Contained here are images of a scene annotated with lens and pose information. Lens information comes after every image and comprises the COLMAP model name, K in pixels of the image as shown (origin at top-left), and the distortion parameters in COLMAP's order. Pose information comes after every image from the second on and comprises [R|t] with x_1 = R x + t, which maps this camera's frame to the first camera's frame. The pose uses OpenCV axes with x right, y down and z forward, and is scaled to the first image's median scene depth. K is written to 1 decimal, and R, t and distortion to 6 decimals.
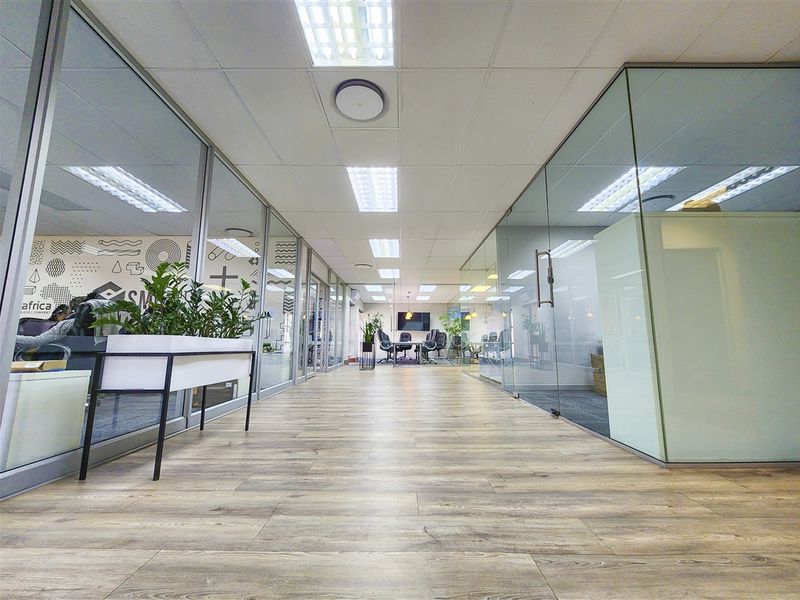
lens RADIAL K [[326.9, 0, 399.2], [0, 326.9, 298.0], [0, 0, 1]] dist [-0.001626, -0.000203]
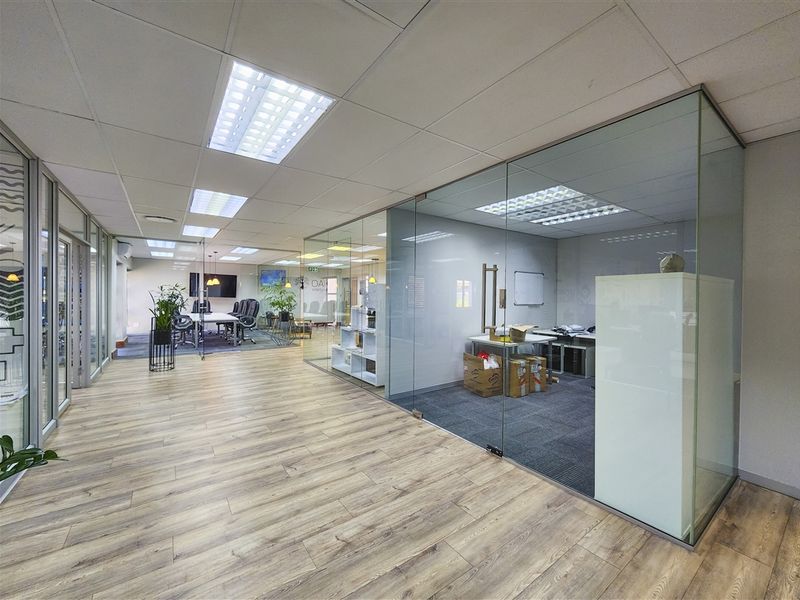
lens RADIAL K [[326.9, 0, 399.2], [0, 326.9, 298.0], [0, 0, 1]] dist [-0.001626, -0.000203]
pose [[0.811494, -0.001401, 0.584359, -0.110058], [-0.084154, 0.989293, 0.119235, -0.063862], [-0.578270, -0.145935, 0.802687, 0.201508]]
